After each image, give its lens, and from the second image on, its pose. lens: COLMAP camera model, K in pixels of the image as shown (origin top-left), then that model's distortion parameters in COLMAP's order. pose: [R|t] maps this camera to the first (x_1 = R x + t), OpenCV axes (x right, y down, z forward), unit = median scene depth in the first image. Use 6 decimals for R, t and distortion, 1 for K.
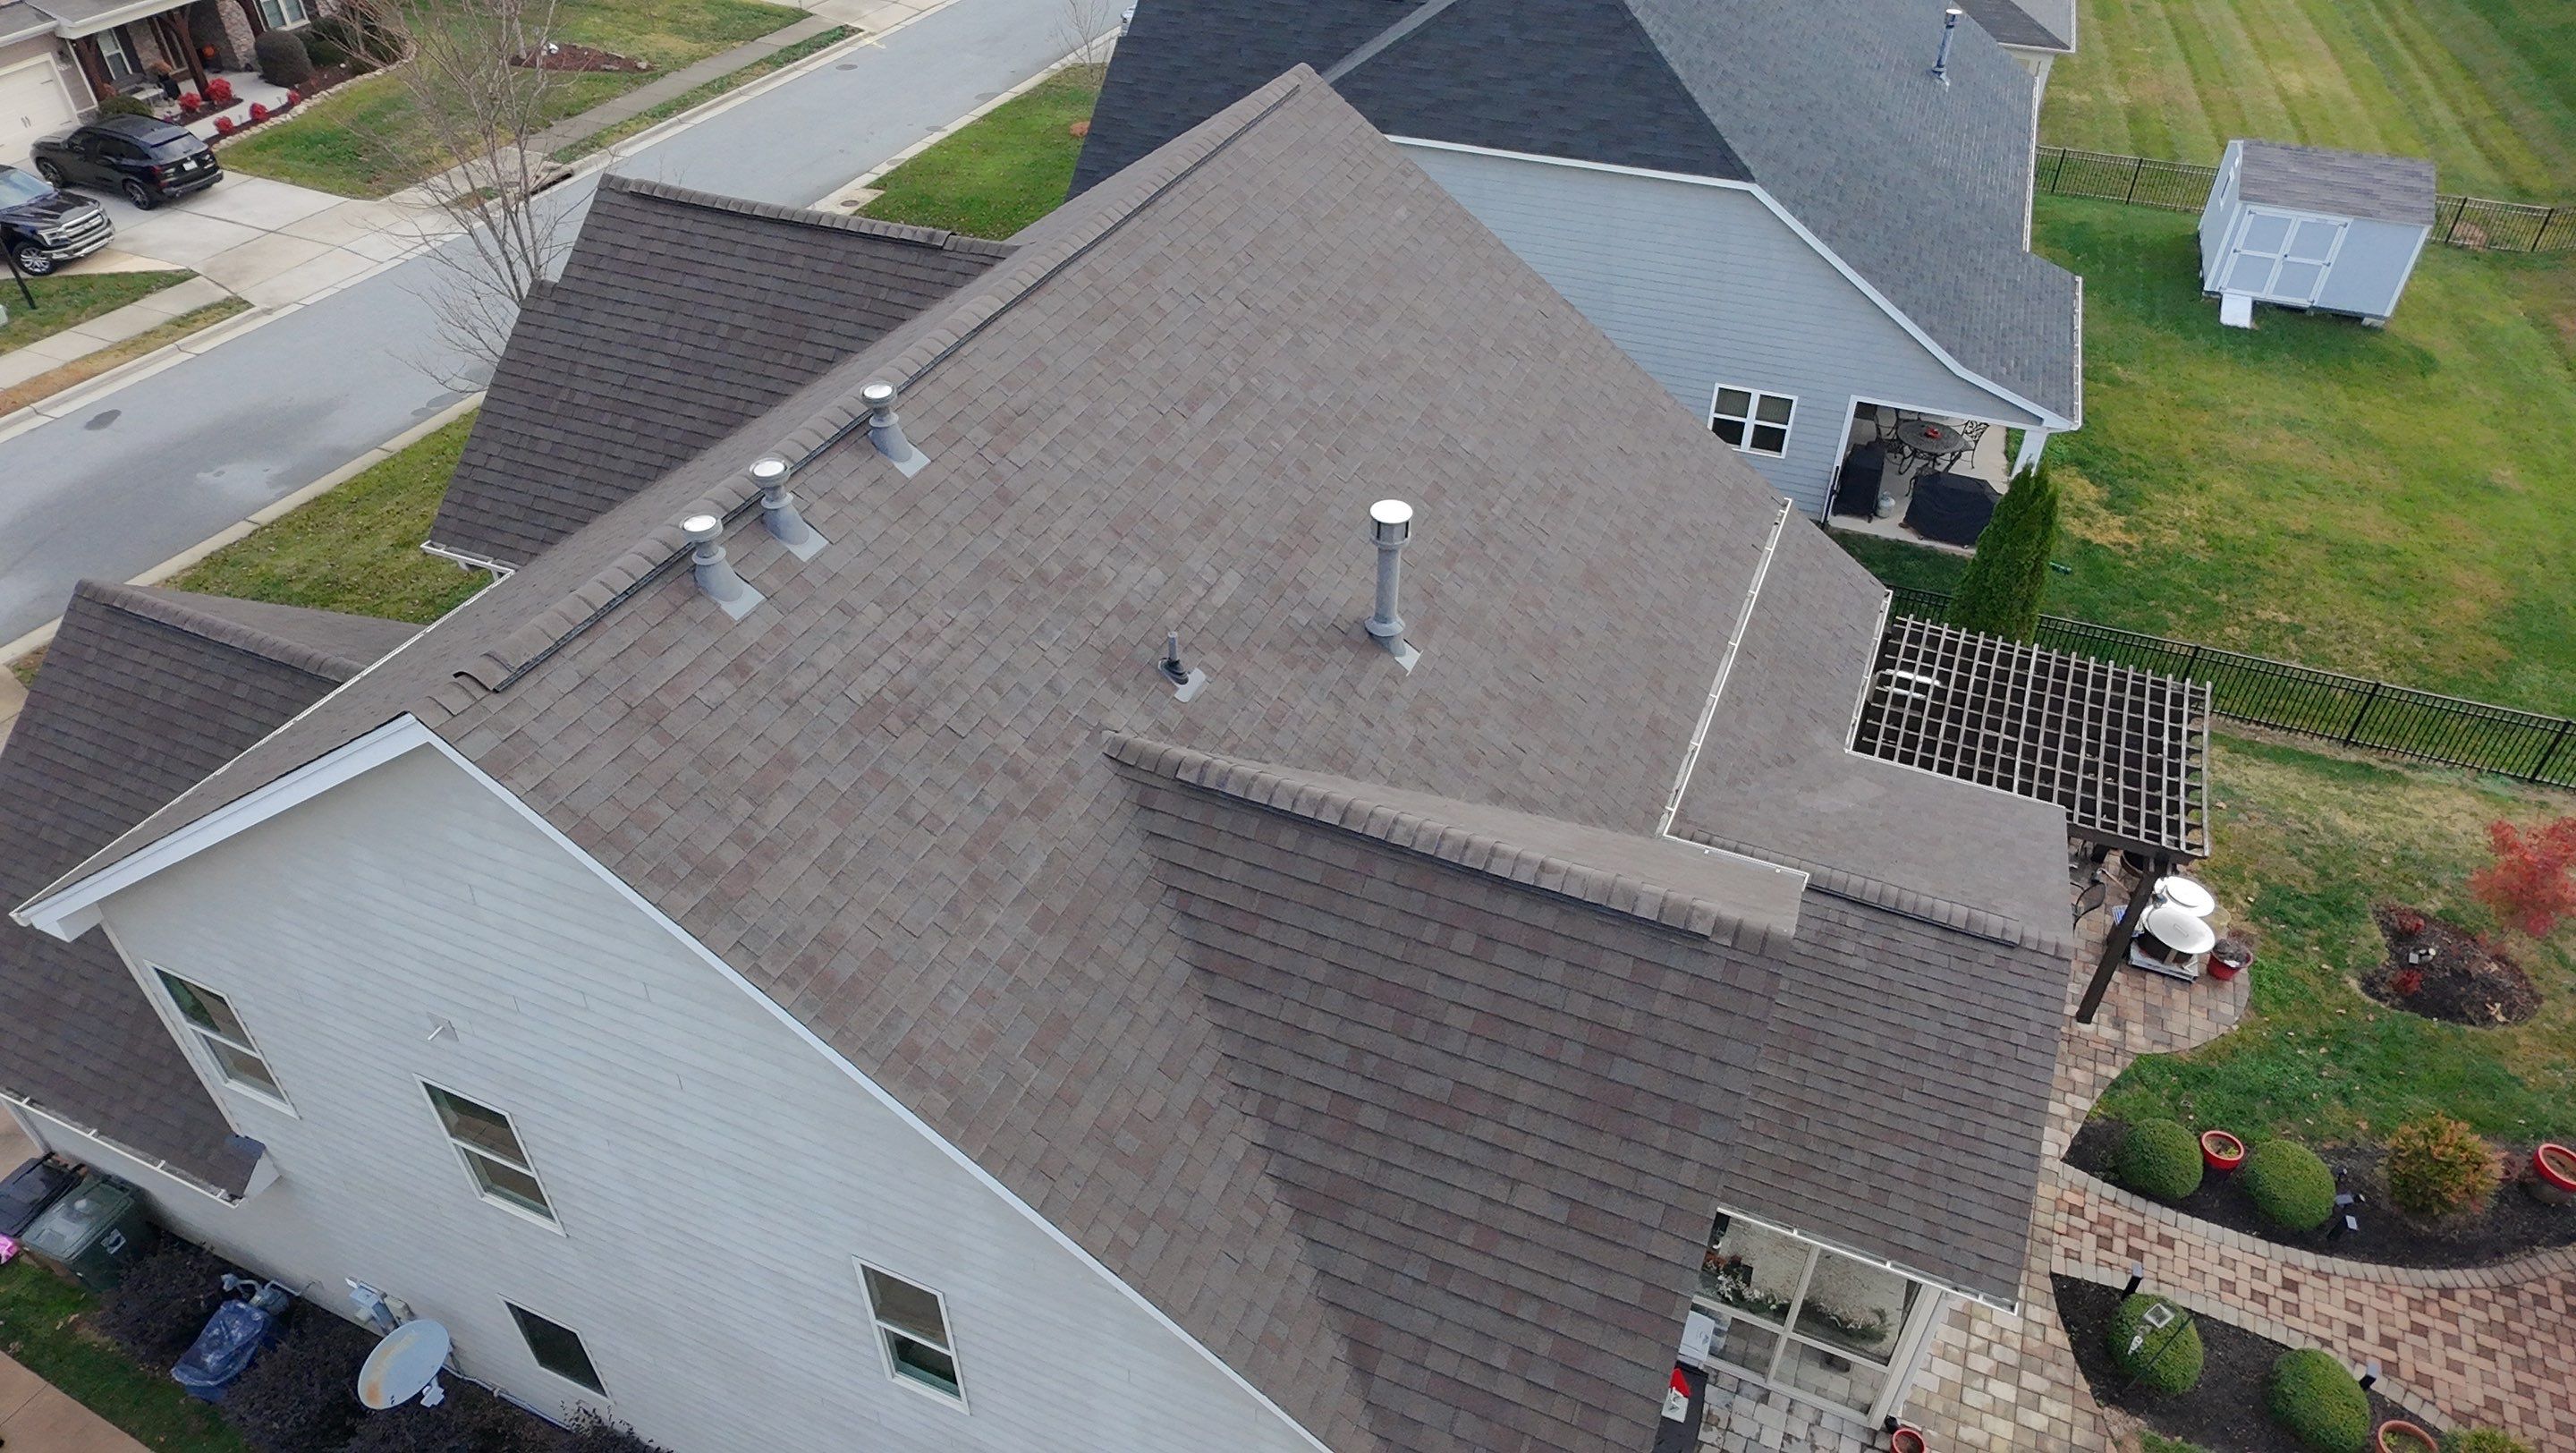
lens RADIAL K [[1636.5, 0, 1286.4], [0, 1636.5, 732.1], [0, 0, 1]] dist [0.005014, -0.000349]
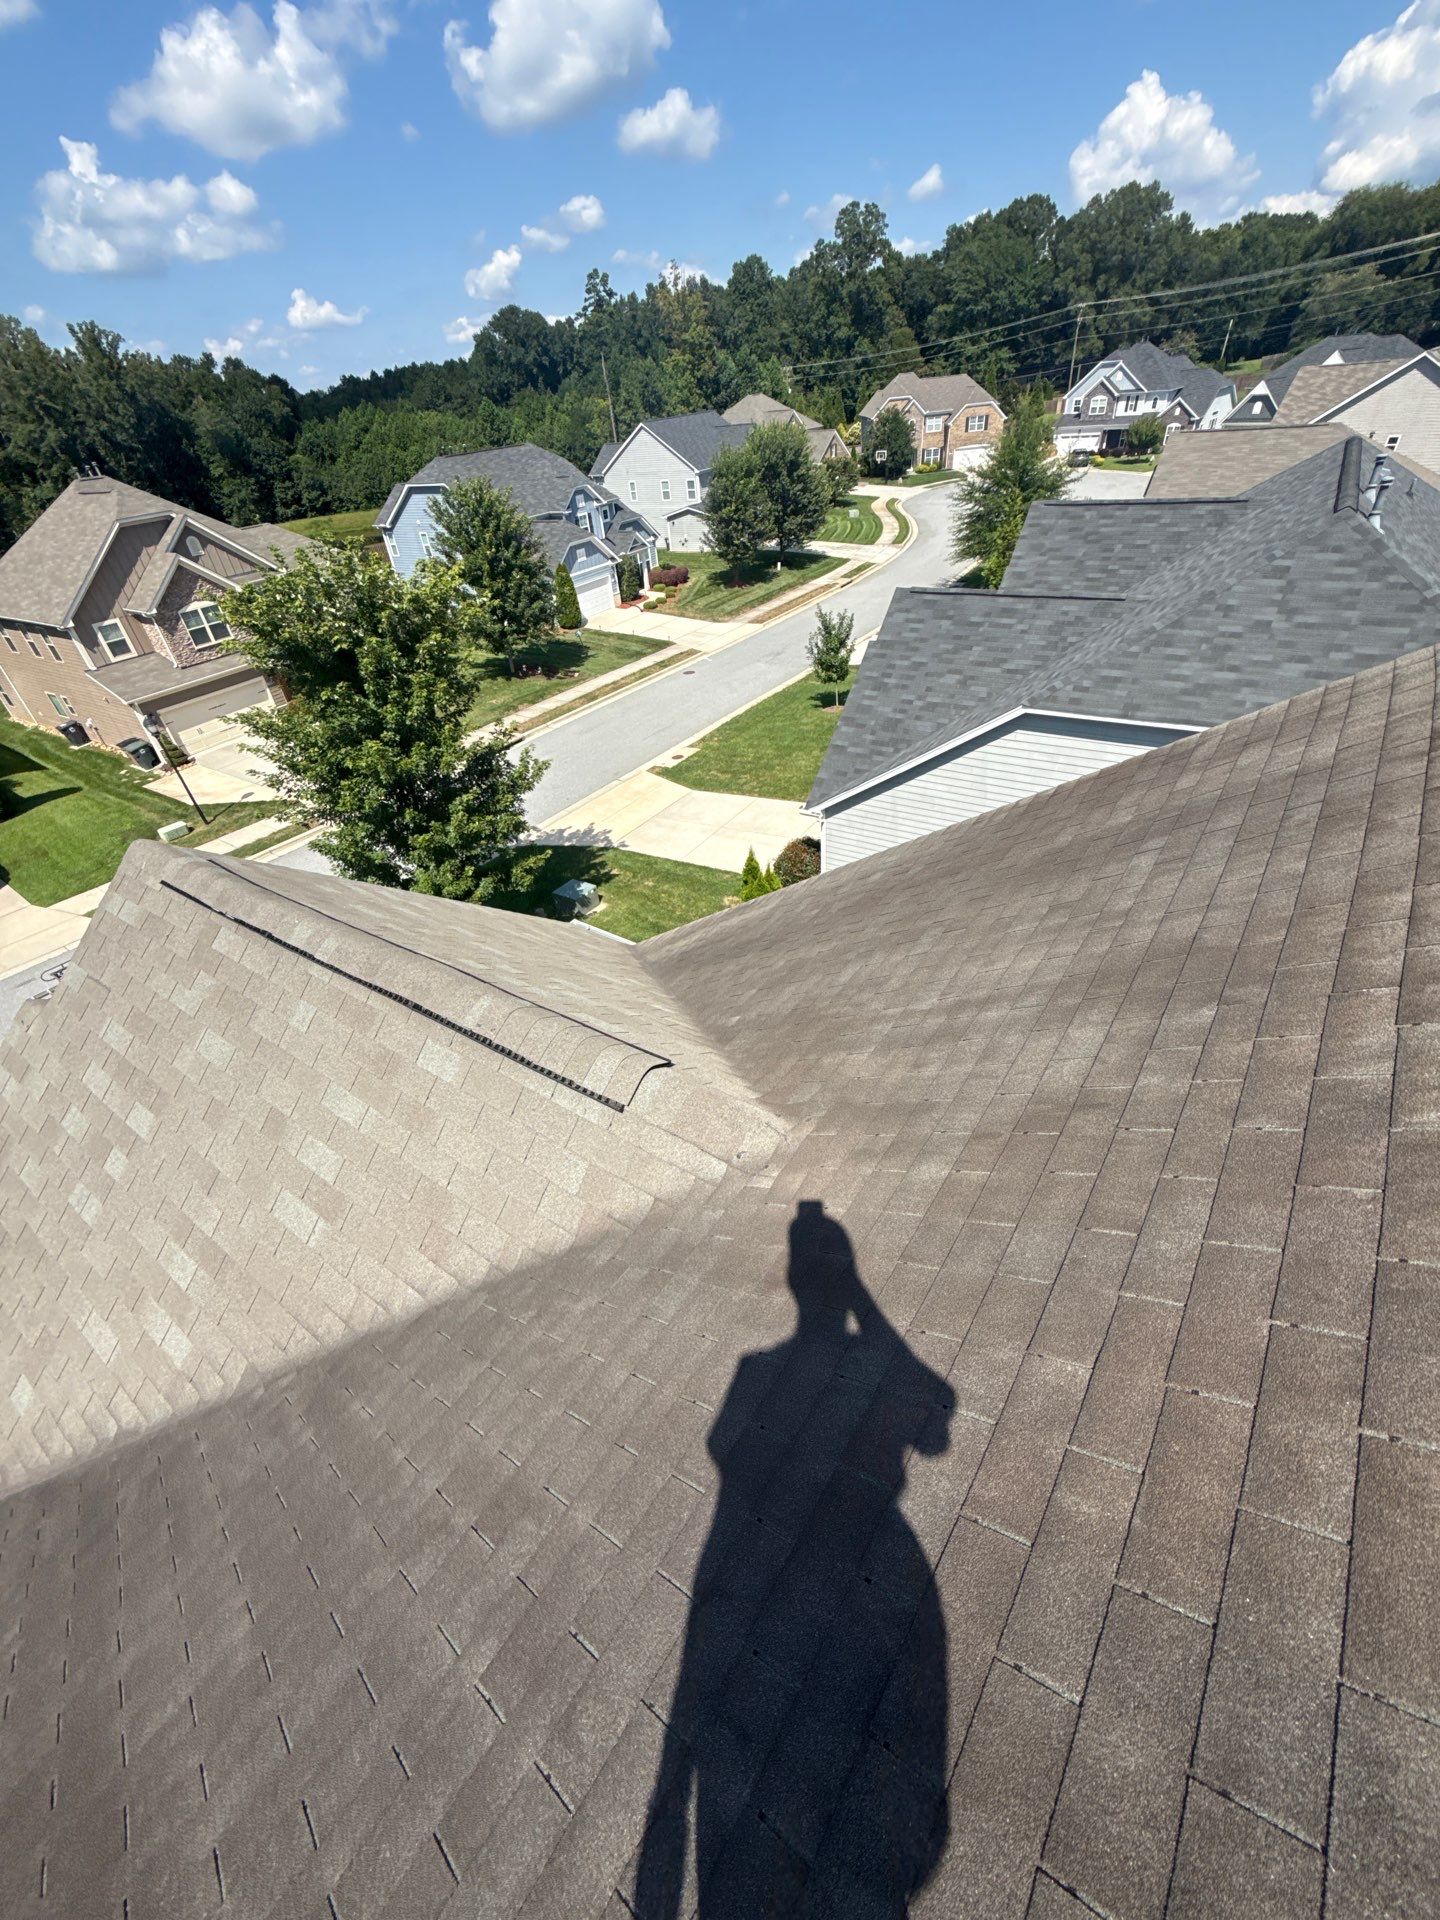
lens RADIAL K [[786.9, 0, 719.8], [0, 786.9, 959.9], [0, 0, 1]] dist [-0.000460, -0.000070]
pose [[0.973243, 0.050255, -0.224216, -0.077808], [-0.057383, 0.998030, -0.025381, -0.182476], [0.222498, 0.037568, 0.974209, 0.455565]]
